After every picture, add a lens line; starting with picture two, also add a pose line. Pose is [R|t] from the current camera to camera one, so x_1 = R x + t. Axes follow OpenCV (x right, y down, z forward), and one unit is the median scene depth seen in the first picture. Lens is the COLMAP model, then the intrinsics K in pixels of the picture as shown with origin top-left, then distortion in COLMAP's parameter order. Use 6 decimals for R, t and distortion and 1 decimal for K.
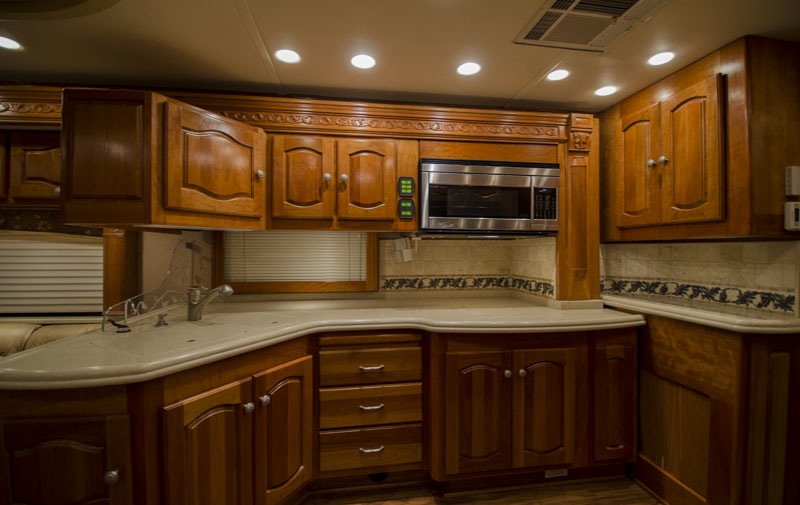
lens RADIAL K [[361.9, 0, 394.2], [0, 361.9, 253.7], [0, 0, 1]] dist [-0.001973, -0.003438]
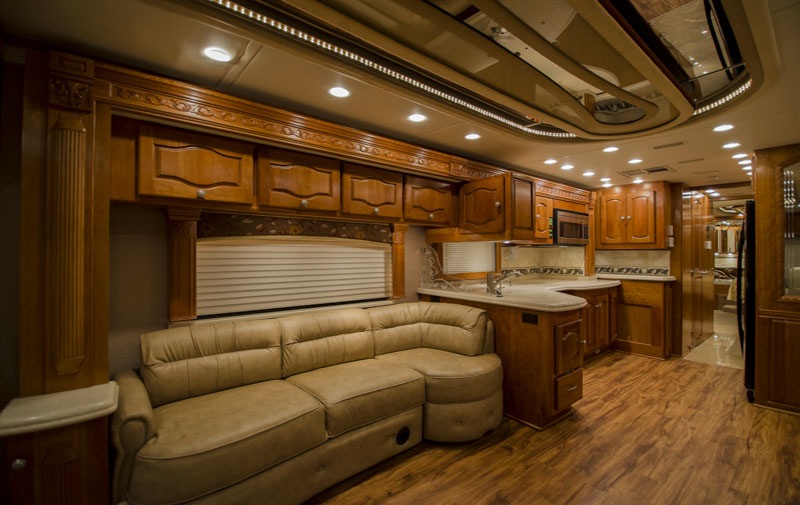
lens RADIAL K [[361.9, 0, 402.7], [0, 361.9, 249.7], [0, 0, 1]] dist [-0.001973, -0.003438]
pose [[0.839223, 0.005415, 0.543761, -1.855651], [0.004131, 0.999858, -0.016334, -0.001438], [-0.543772, 0.015954, 0.839081, -0.250405]]
